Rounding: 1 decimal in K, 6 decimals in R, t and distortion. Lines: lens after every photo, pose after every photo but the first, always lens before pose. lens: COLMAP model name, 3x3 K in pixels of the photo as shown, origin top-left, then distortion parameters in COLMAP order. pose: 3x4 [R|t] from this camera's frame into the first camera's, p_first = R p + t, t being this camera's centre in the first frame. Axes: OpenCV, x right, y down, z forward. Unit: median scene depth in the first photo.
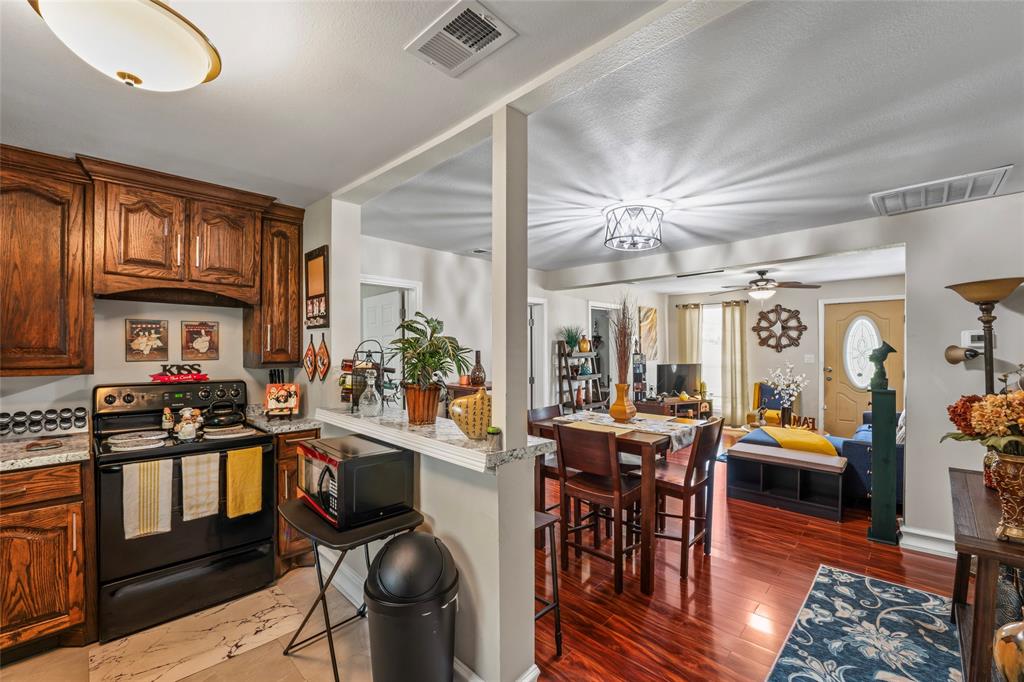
lens RADIAL K [[422.3, 0, 509.2], [0, 422.3, 352.9], [0, 0, 1]] dist [-0.028010, 0.003464]
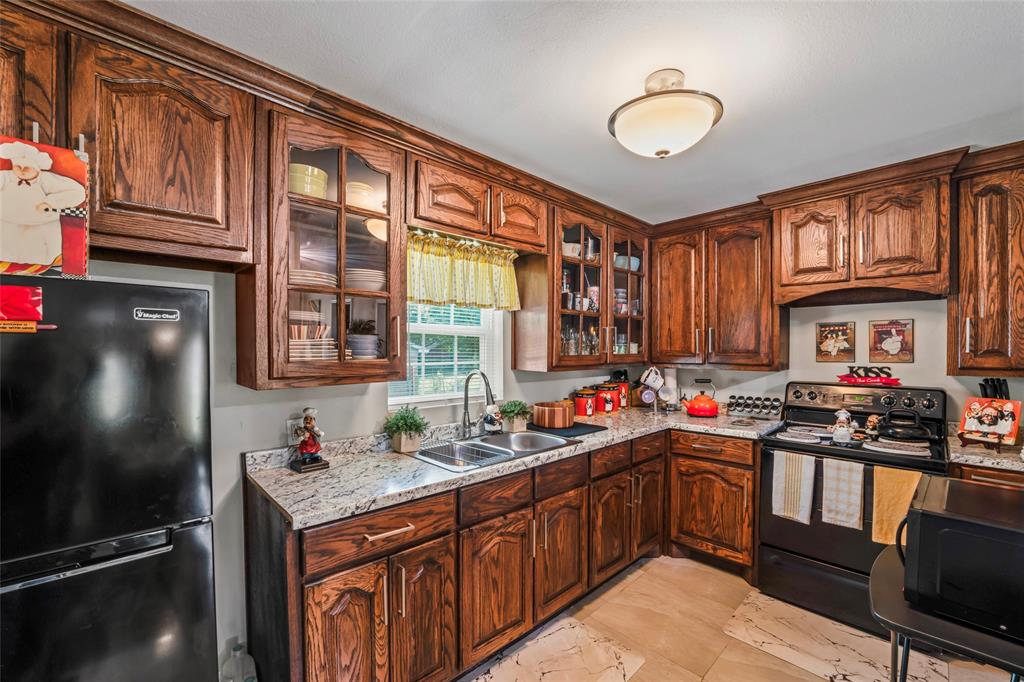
lens RADIAL K [[422.3, 0, 509.2], [0, 422.3, 352.9], [0, 0, 1]] dist [-0.028010, 0.003464]
pose [[-0.040182, 0.004484, -0.999182, 0.199163], [-0.008429, 0.999953, 0.004827, -0.001317], [0.999157, 0.008616, -0.040143, 0.218254]]
